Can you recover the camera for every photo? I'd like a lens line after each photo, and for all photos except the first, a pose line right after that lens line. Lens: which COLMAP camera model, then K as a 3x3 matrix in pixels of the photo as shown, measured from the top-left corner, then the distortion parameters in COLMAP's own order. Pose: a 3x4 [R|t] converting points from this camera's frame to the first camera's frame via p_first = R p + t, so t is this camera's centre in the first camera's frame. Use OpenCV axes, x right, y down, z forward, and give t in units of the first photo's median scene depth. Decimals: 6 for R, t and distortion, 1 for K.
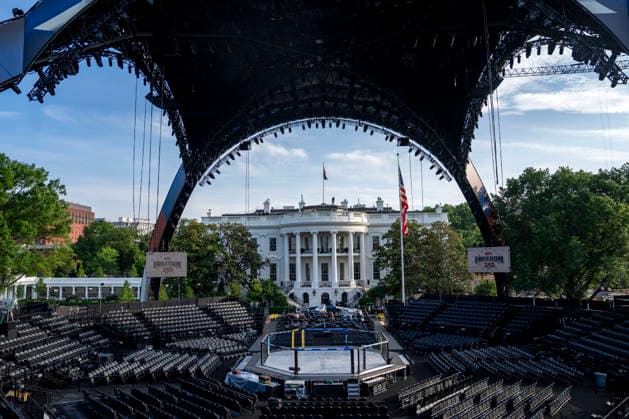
lens RADIAL K [[472.1, 0, 310.5], [0, 472.1, 202.0], [0, 0, 1]] dist [-0.099439, 0.093305]
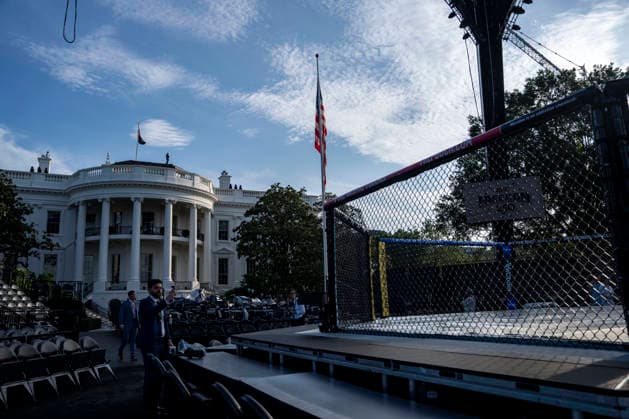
lens RADIAL K [[470.6, 0, 316.3], [0, 470.6, 209.9], [0, 0, 1]] dist [-0.088445, 0.091237]
pose [[0.874907, 0.081180, 0.477439, -0.110725], [-0.037627, 0.994265, -0.100105, 0.191868], [-0.482827, 0.069618, 0.872944, 0.545764]]
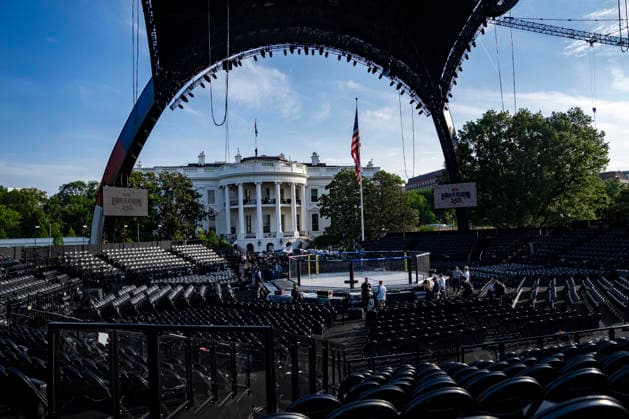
lens RADIAL K [[438.7, 0, 316.5], [0, 438.7, 209.0], [0, 0, 1]] dist [-0.075167, 0.004092]
pose [[0.966863, -0.006606, 0.255209, -0.160362], [-0.010274, 0.997849, 0.064752, 0.086841], [-0.255088, -0.065228, 0.964715, 0.117386]]
